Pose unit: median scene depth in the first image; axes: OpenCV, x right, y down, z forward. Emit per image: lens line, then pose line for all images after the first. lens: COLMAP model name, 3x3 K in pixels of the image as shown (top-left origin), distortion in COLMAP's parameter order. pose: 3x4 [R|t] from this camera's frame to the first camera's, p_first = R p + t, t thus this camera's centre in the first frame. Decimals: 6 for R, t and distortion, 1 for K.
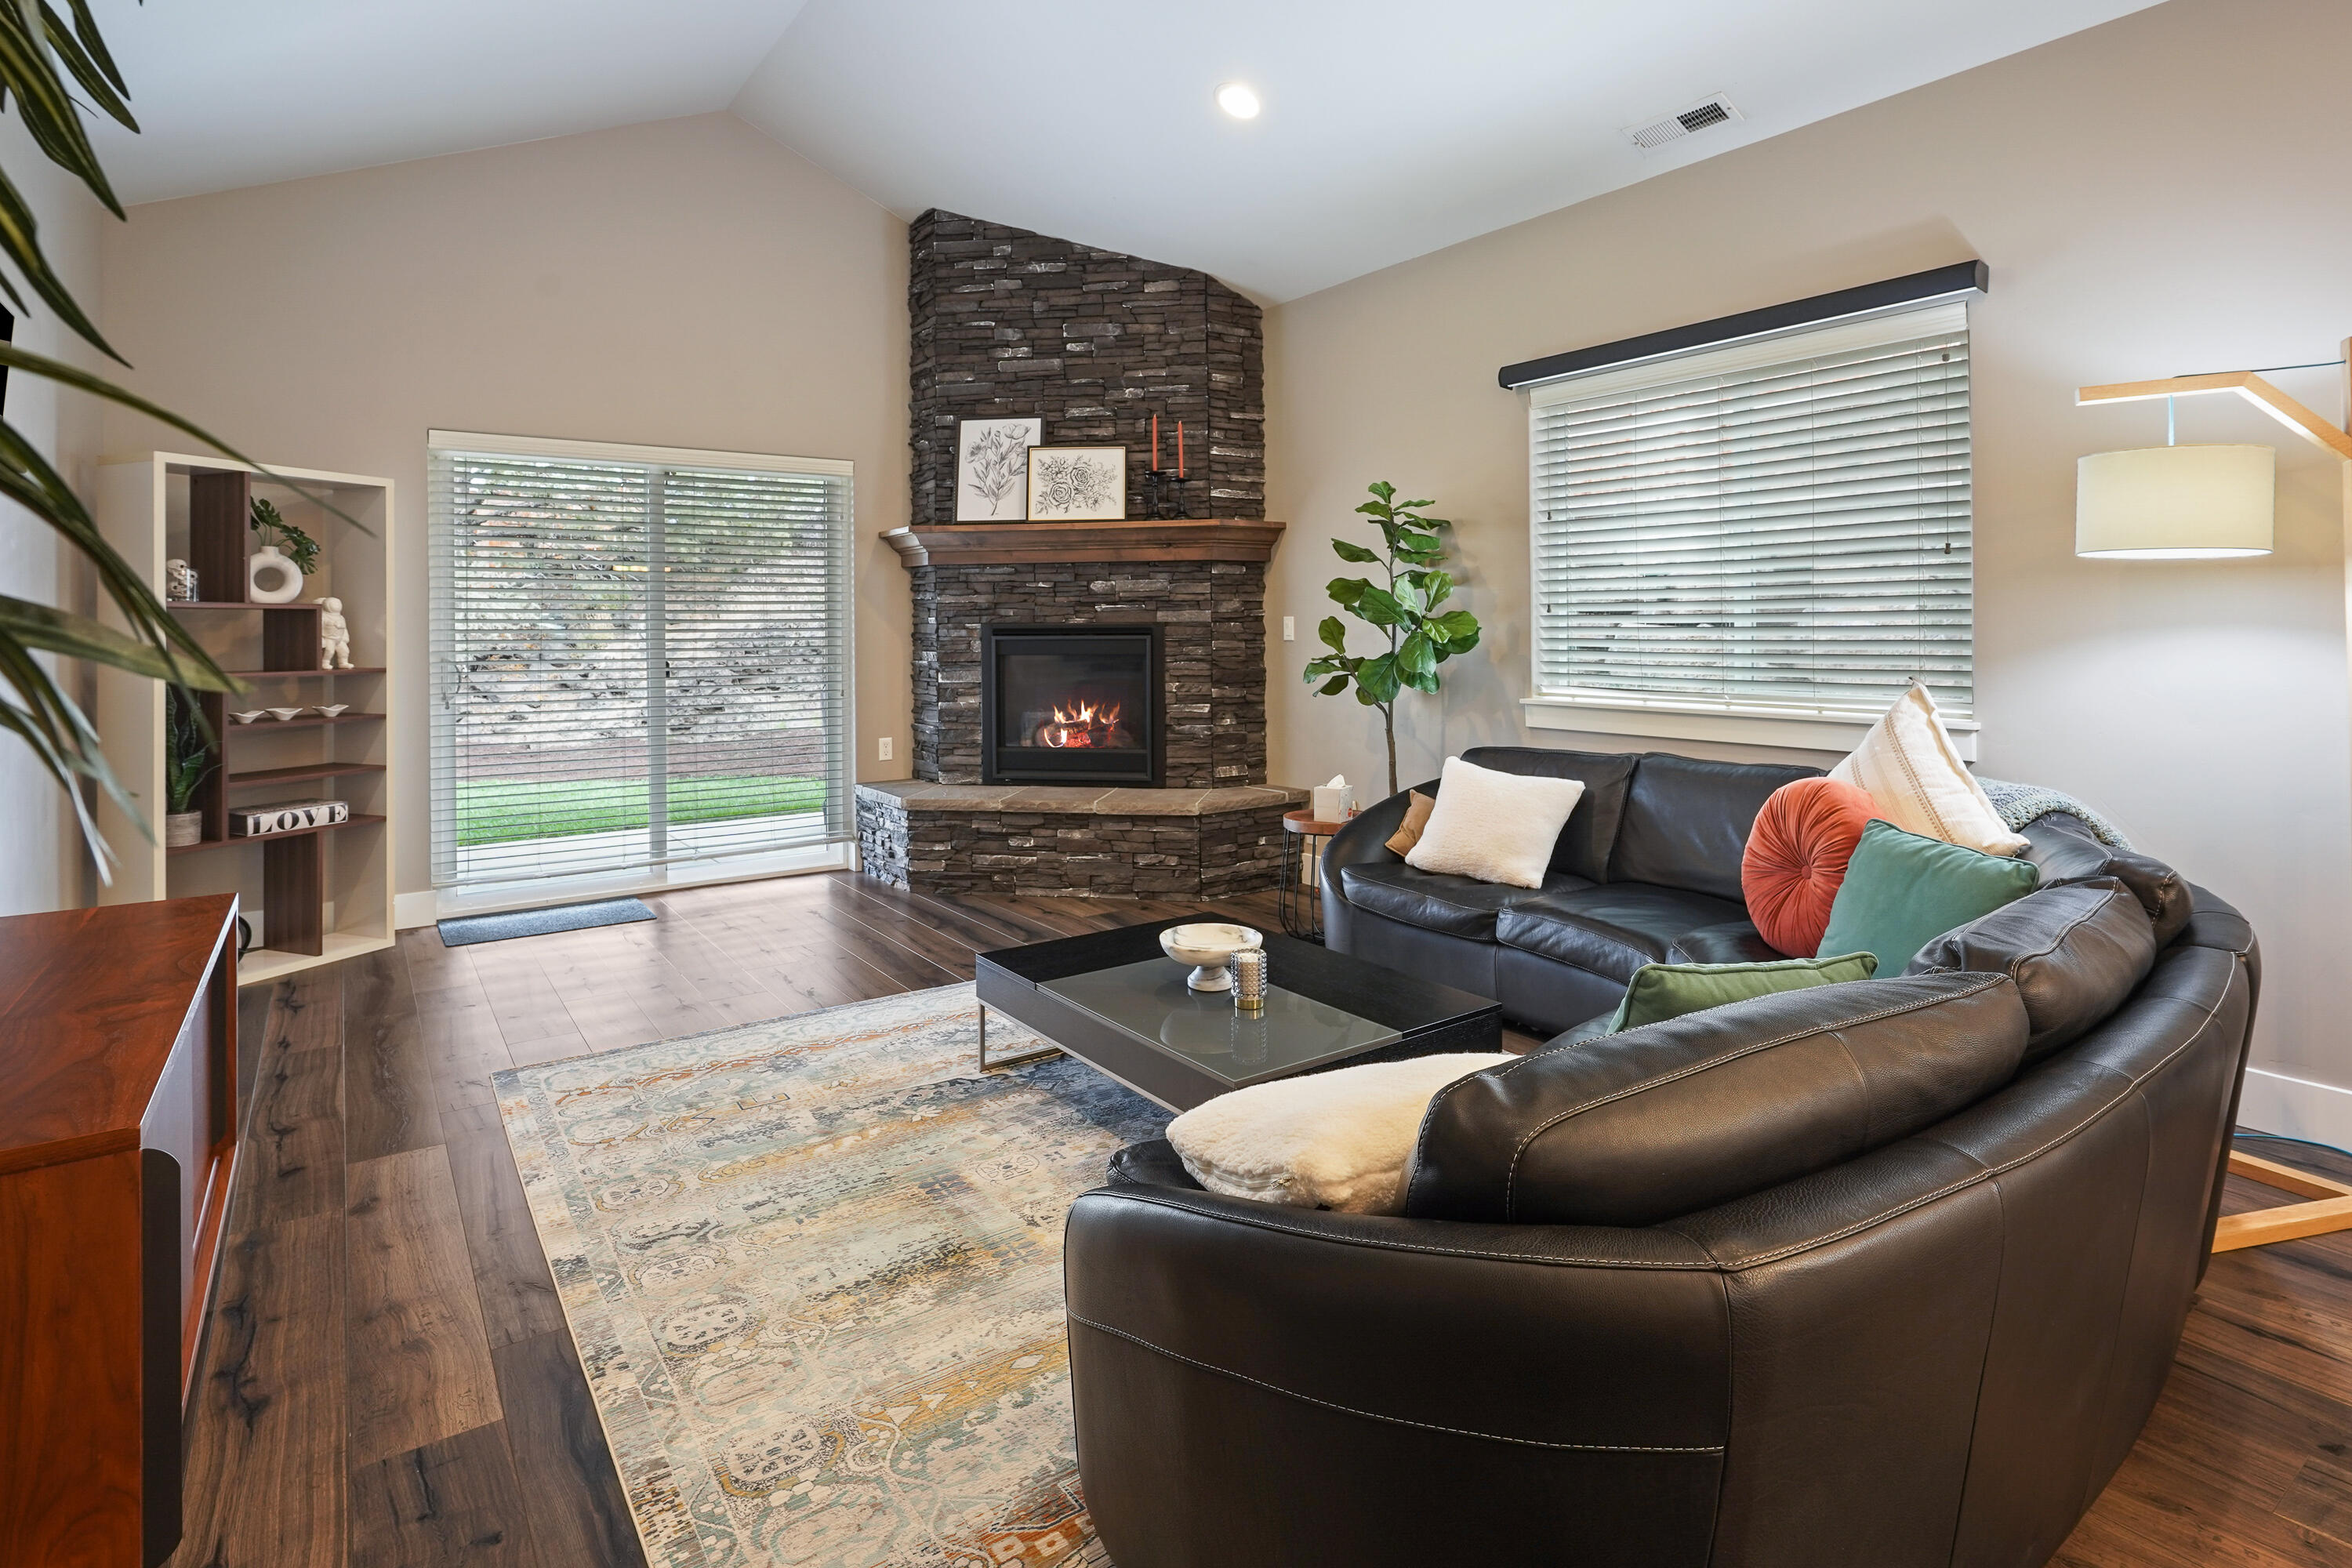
lens RADIAL K [[1173.7, 0, 1172.4], [0, 1173.7, 637.5], [0, 0, 1]] dist [-0.010721, 0.003677]
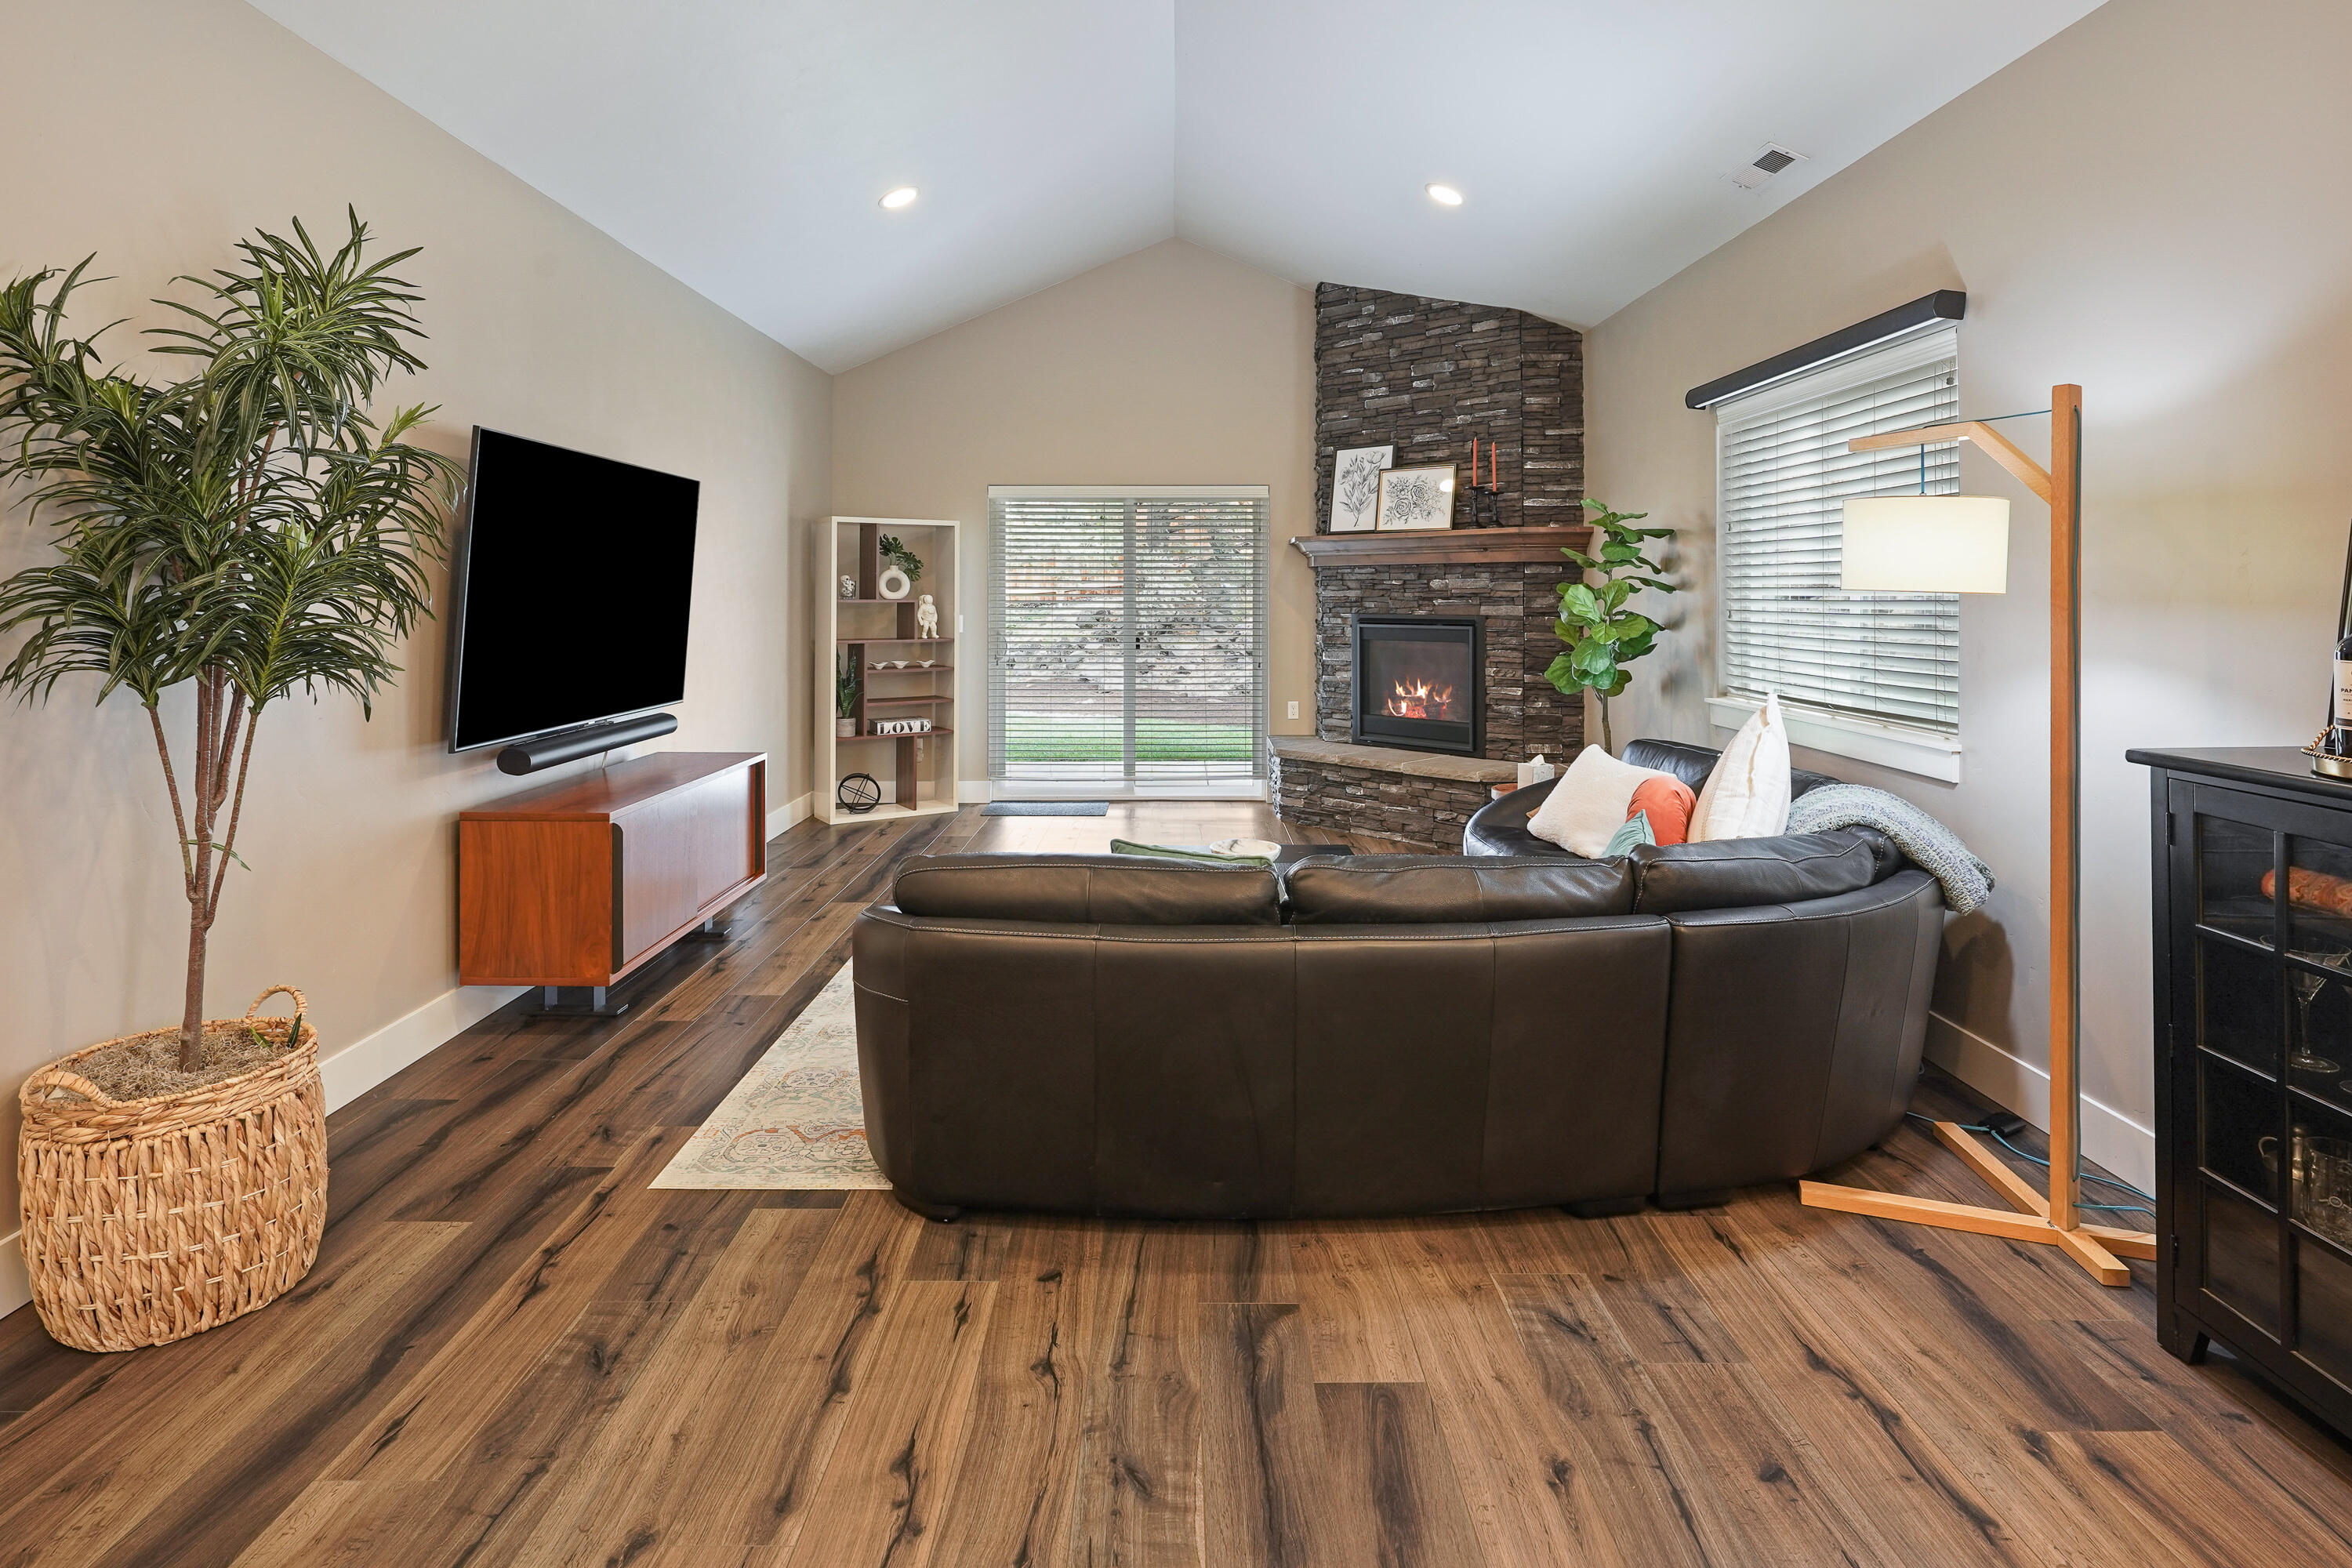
lens RADIAL K [[1173.7, 0, 1192.4], [0, 1173.7, 611.9], [0, 0, 1]] dist [-0.010721, 0.003677]
pose [[0.826186, 0.016301, -0.563161, 0.406810], [-0.012073, 0.999864, 0.011229, -0.026260], [0.563268, -0.002478, 0.826271, -0.119293]]
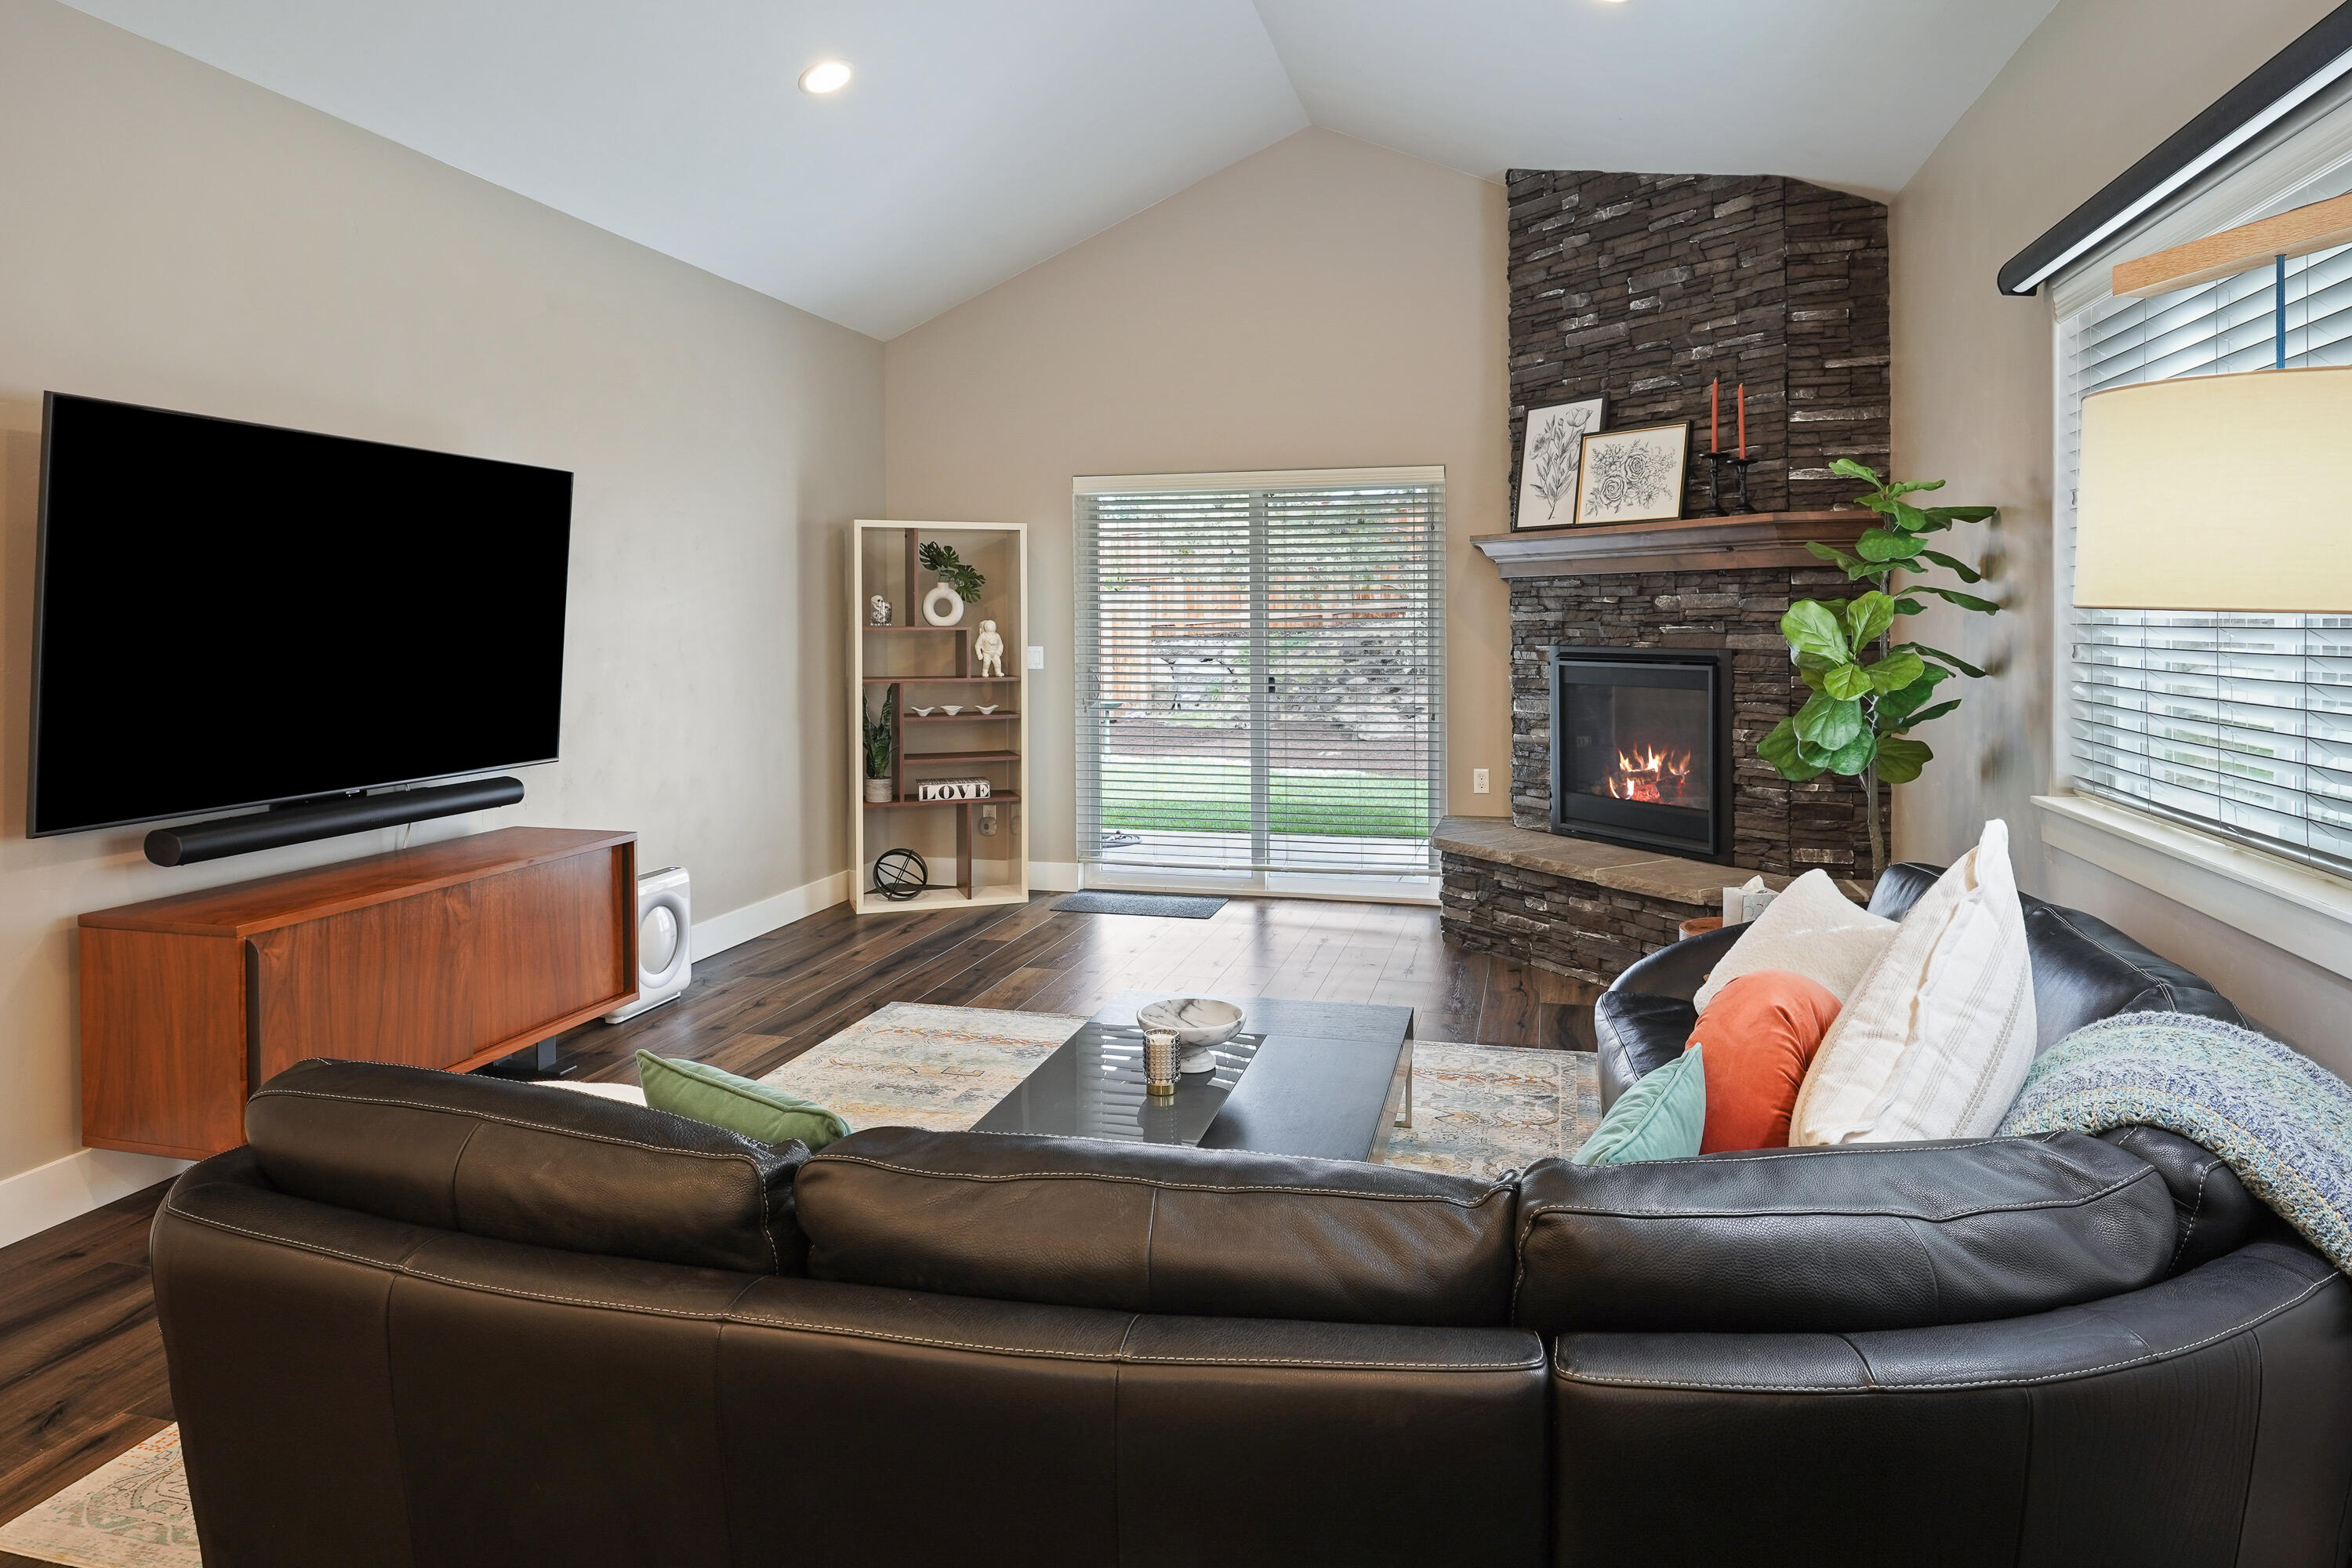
lens RADIAL K [[1374.7, 0, 1212.2], [0, 1374.7, 644.6], [0, 0, 1]] dist [-0.000370, 0.000896]
pose [[0.658332, 0.019827, -0.752467, 0.442616], [-0.008639, 0.999786, 0.018785, -0.029974], [0.752678, -0.005866, 0.658362, 0.159211]]
